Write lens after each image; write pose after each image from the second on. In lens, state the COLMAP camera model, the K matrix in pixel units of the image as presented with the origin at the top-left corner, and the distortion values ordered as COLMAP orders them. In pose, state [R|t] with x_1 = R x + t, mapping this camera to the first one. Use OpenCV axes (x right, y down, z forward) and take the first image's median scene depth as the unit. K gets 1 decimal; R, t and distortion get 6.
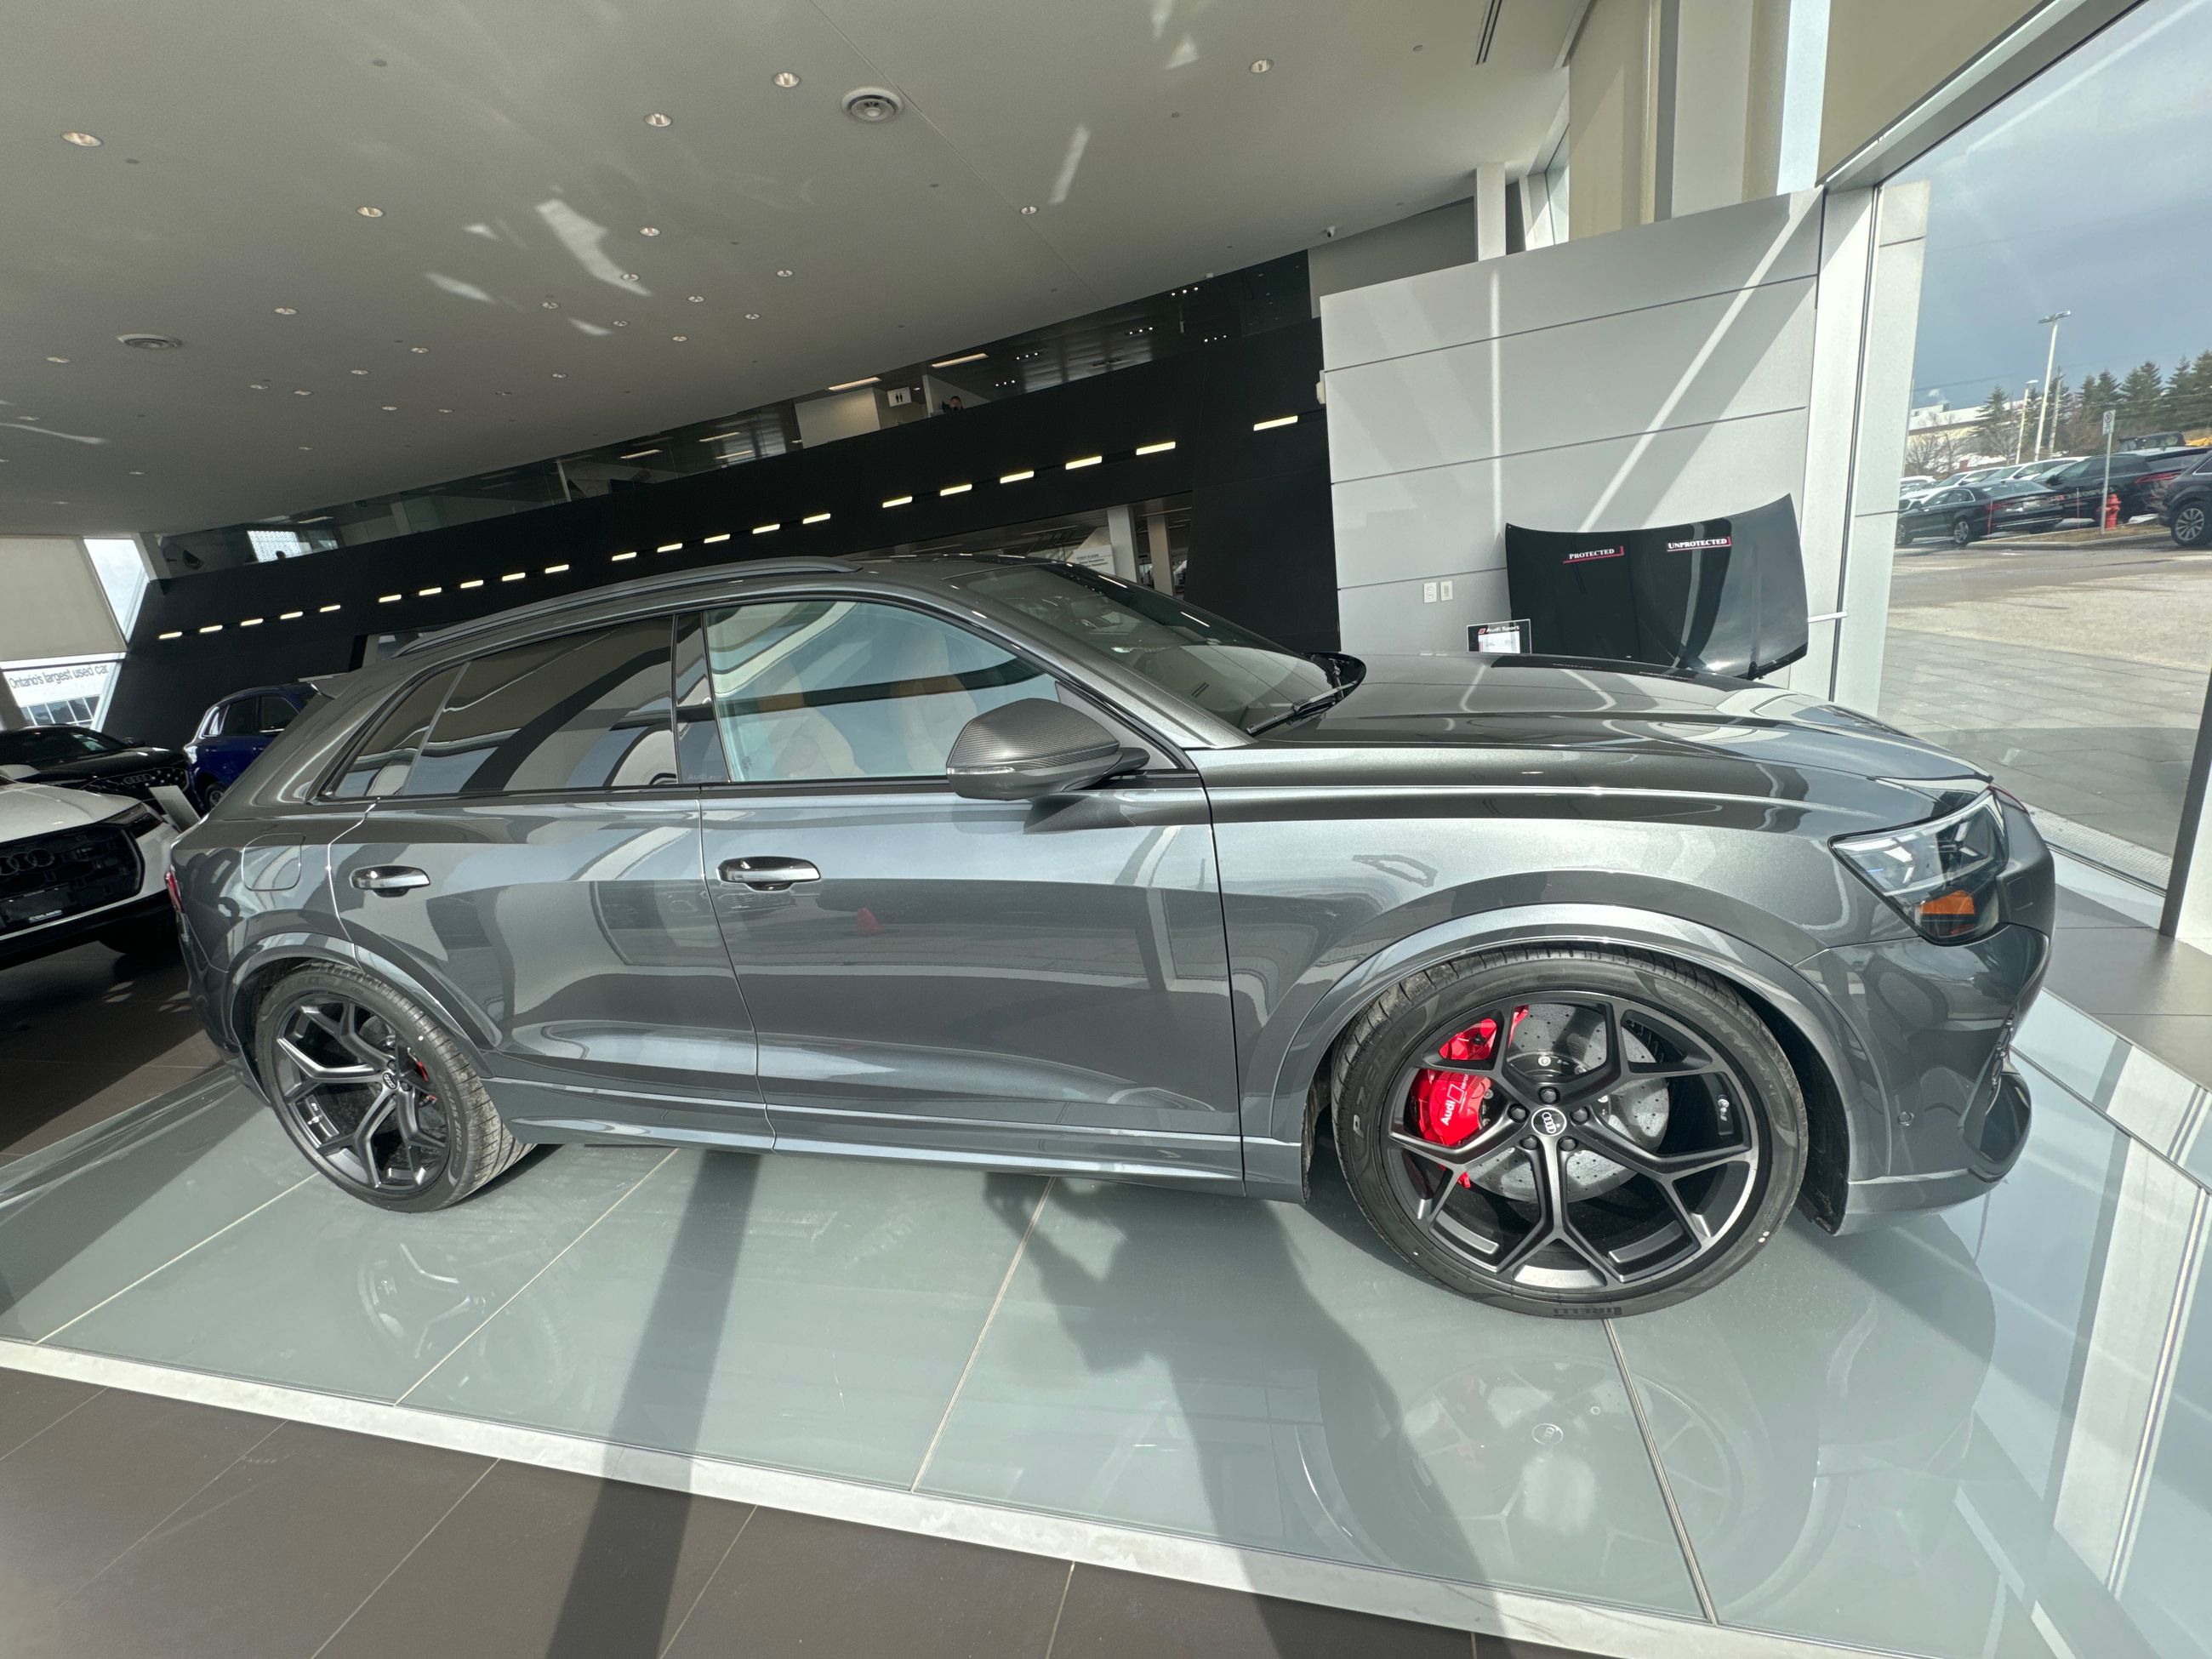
lens RADIAL K [[879.9, 0, 1106.0], [0, 879.9, 829.5], [0, 0, 1]] dist [-0.002201, 0.000161]
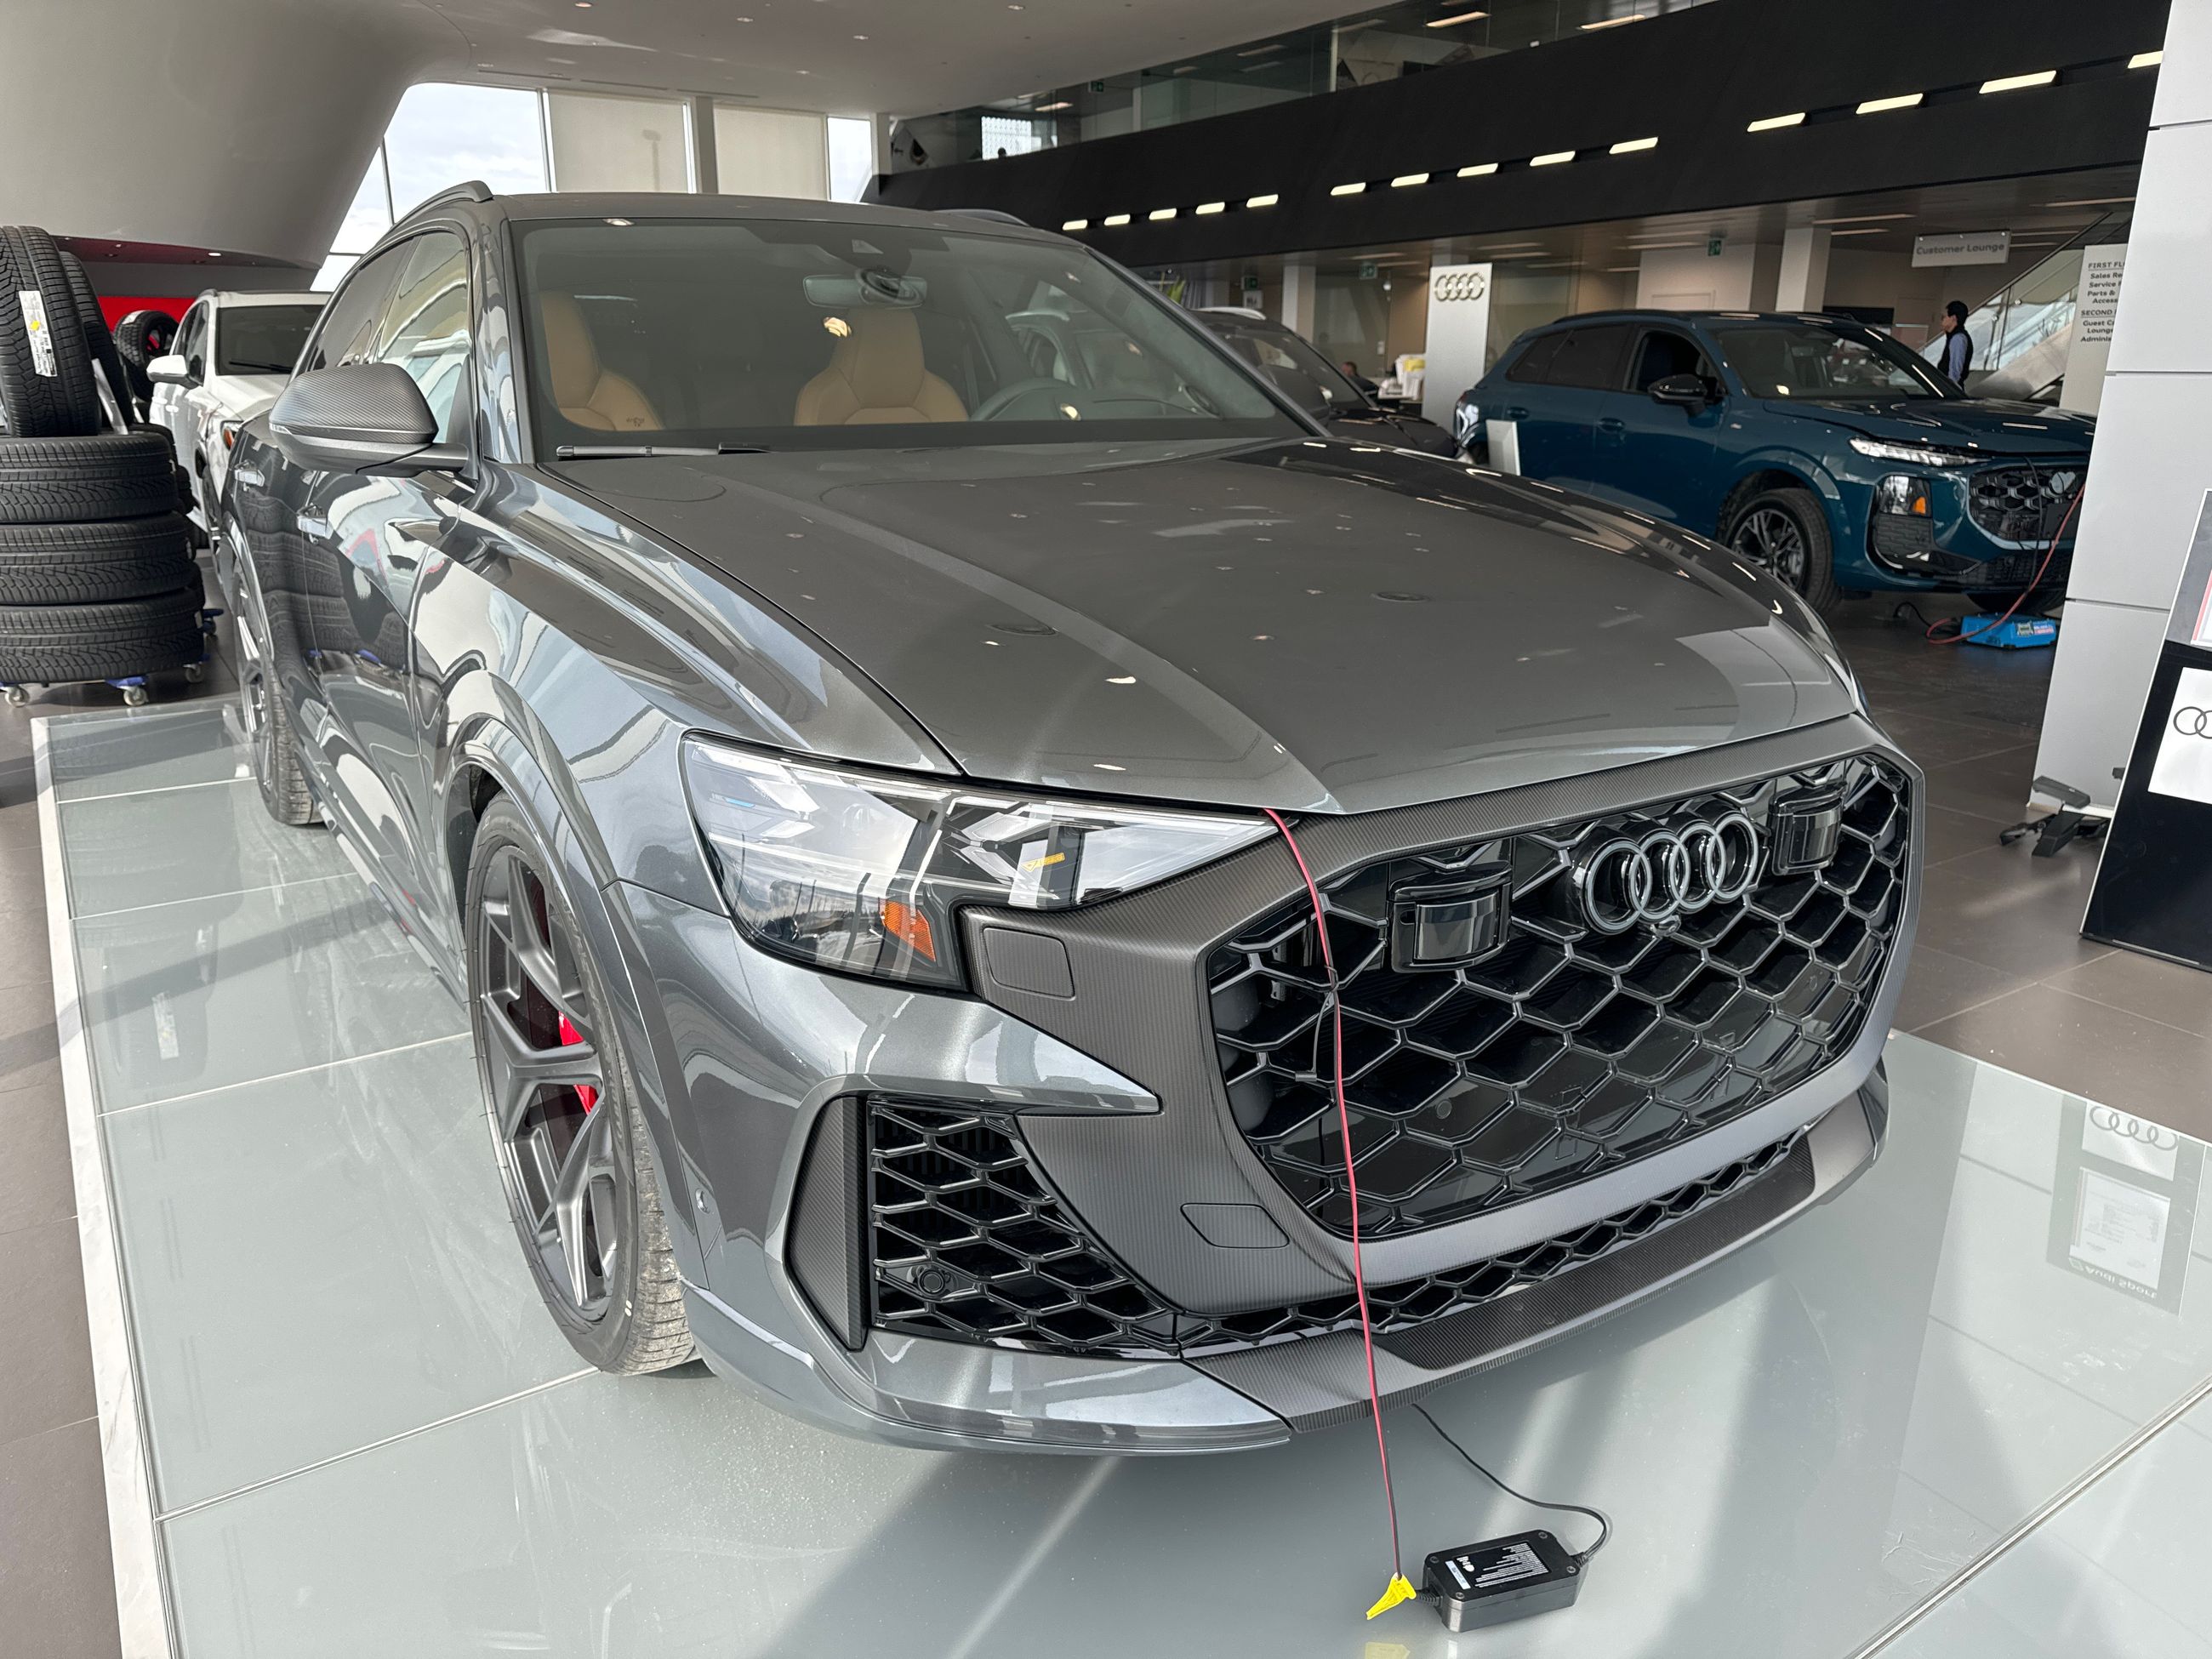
lens RADIAL K [[1592.3, 0, 1106.0], [0, 1592.3, 829.5], [0, 0, 1]] dist [0.001661, 0.002826]
pose [[0.738033, 0.315354, -0.596540, 0.169193], [-0.273572, 0.947994, 0.162685, -0.018555], [0.616819, 0.043130, 0.785922, 0.026297]]
